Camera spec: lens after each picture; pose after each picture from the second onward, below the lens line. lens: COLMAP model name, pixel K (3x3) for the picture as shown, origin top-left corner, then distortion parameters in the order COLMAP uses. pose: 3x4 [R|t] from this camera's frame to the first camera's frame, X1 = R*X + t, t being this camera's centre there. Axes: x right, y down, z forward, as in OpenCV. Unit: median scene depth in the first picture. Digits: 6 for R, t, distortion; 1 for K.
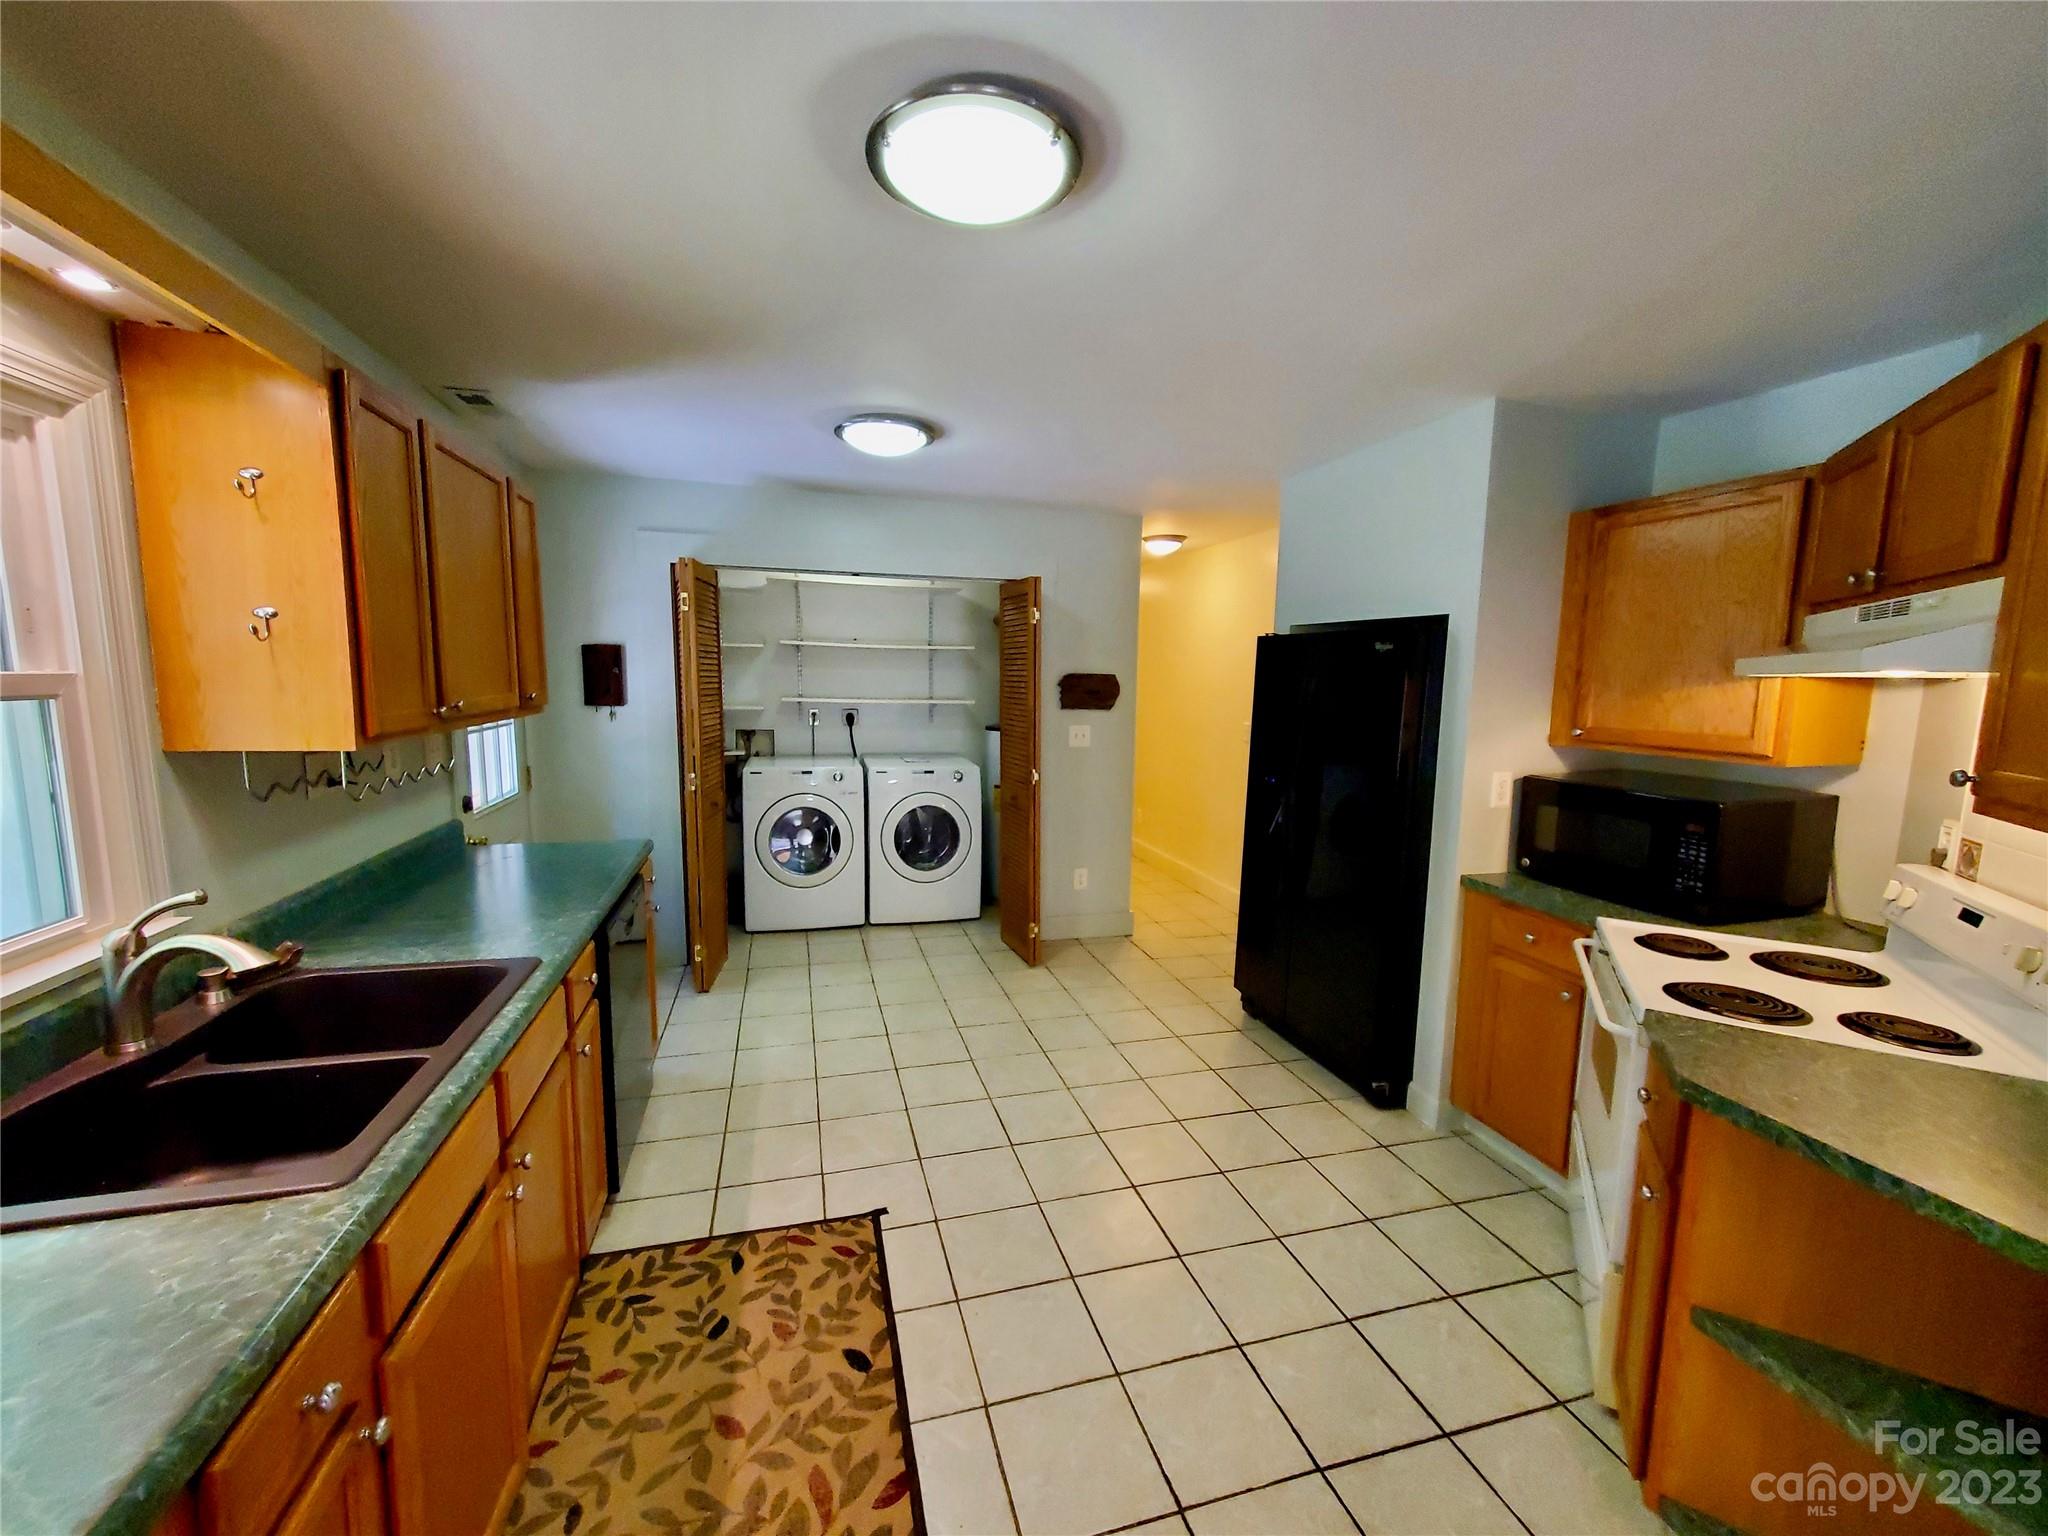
lens RADIAL K [[805.4, 0, 1019.6], [0, 805.4, 778.1], [0, 0, 1]] dist [0.003385, -0.000404]
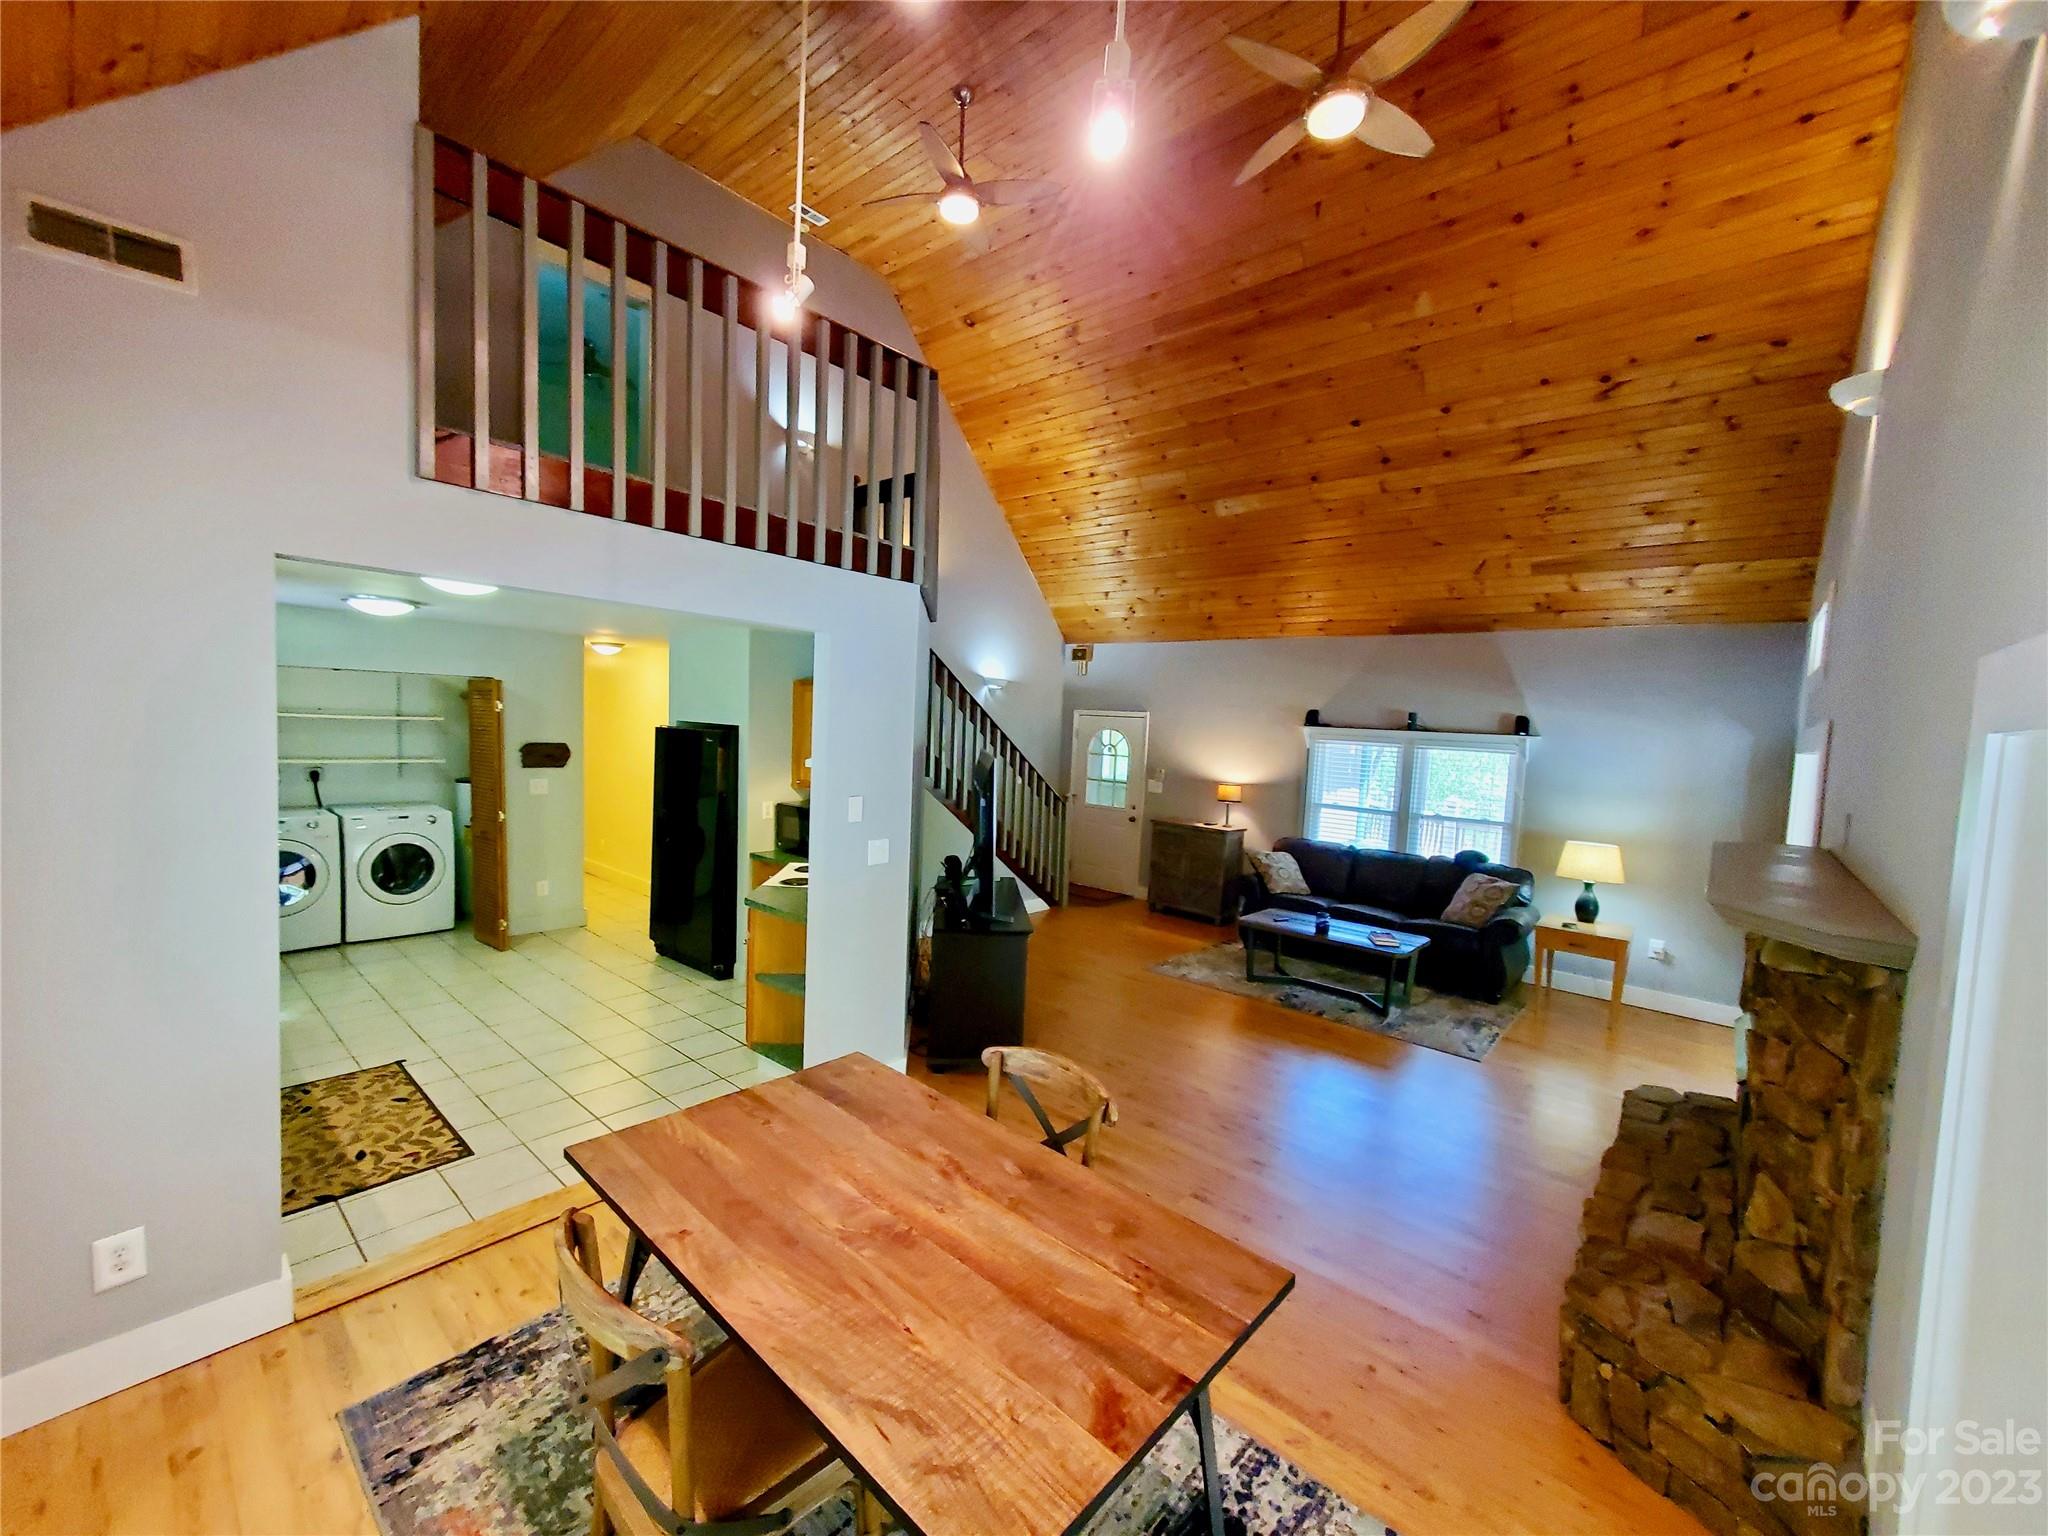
lens RADIAL K [[805.4, 0, 1019.6], [0, 805.4, 778.1], [0, 0, 1]] dist [0.003385, -0.000404]
pose [[0.834143, -0.019652, 0.551198, -0.003183], [0.044324, 0.998521, -0.031477, 0.030297], [-0.549764, 0.050688, 0.833780, -1.308880]]
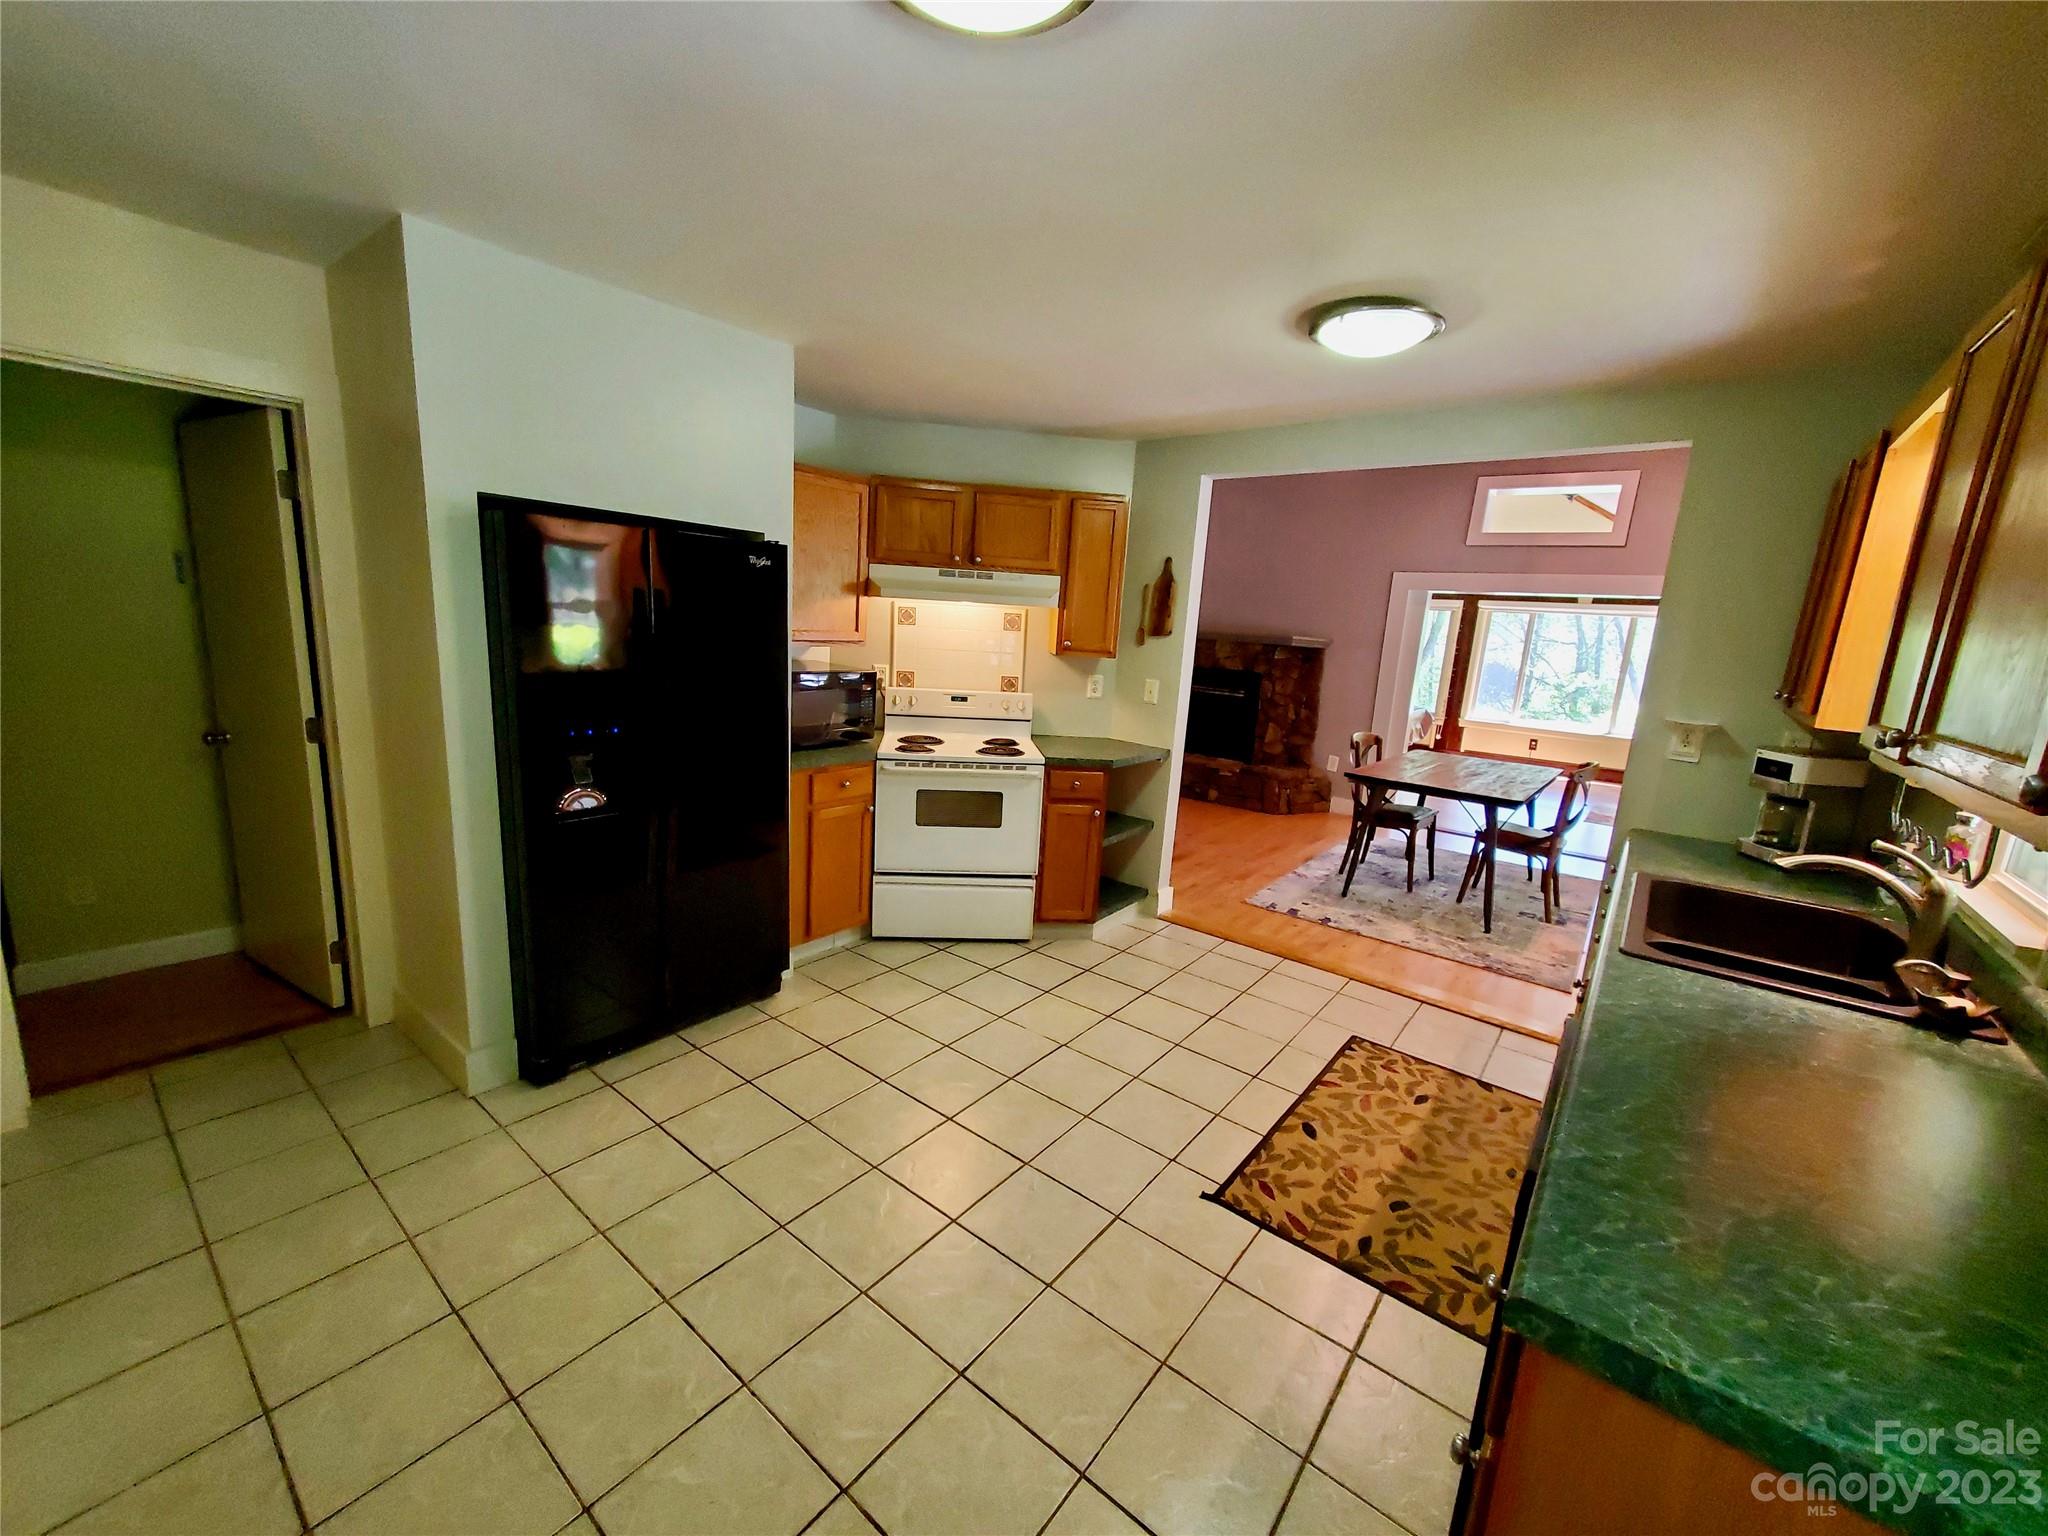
lens RADIAL K [[816.0, 0, 1024.9], [0, 816.0, 773.8], [0, 0, 1]] dist [0.001493, -0.000227]
pose [[-0.583048, -0.208968, 0.785104, -0.718785], [0.035812, 0.958805, 0.281797, -0.227315], [-0.811648, 0.192417, -0.551546, 1.657840]]
